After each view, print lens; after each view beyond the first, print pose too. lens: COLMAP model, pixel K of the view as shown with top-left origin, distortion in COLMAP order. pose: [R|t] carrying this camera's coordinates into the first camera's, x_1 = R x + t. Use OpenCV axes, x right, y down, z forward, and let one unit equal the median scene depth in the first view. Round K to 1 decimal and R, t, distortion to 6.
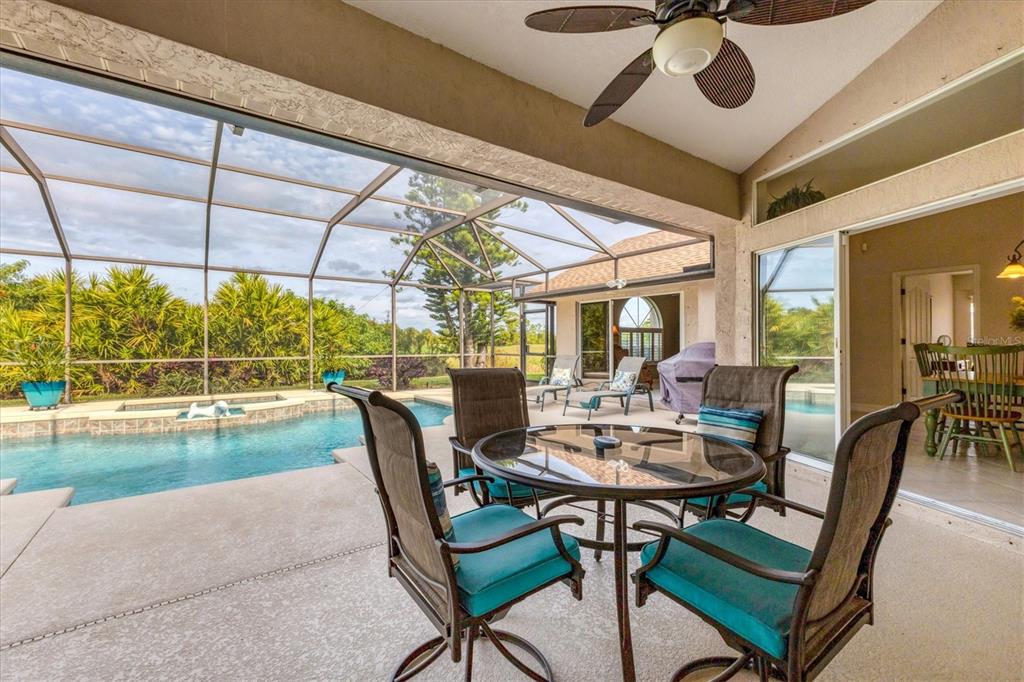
lens RADIAL K [[449.6, 0, 515.7], [0, 449.6, 349.3], [0, 0, 1]] dist [0.004849, 0.000186]
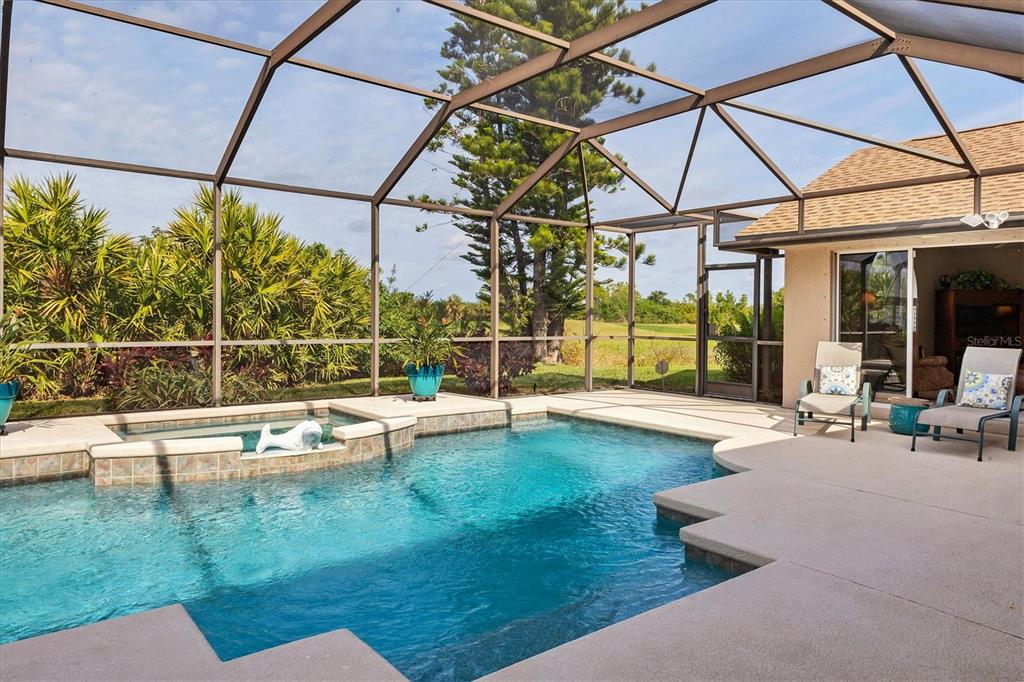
lens RADIAL K [[696.7, 0, 513.8], [0, 696.7, 331.7], [0, 0, 1]] dist [0.007823, -0.000070]
pose [[0.998960, 0.011408, 0.044146, -0.316495], [-0.011690, 0.999913, 0.006142, -0.001084], [-0.044072, -0.006652, 0.999006, 0.103578]]
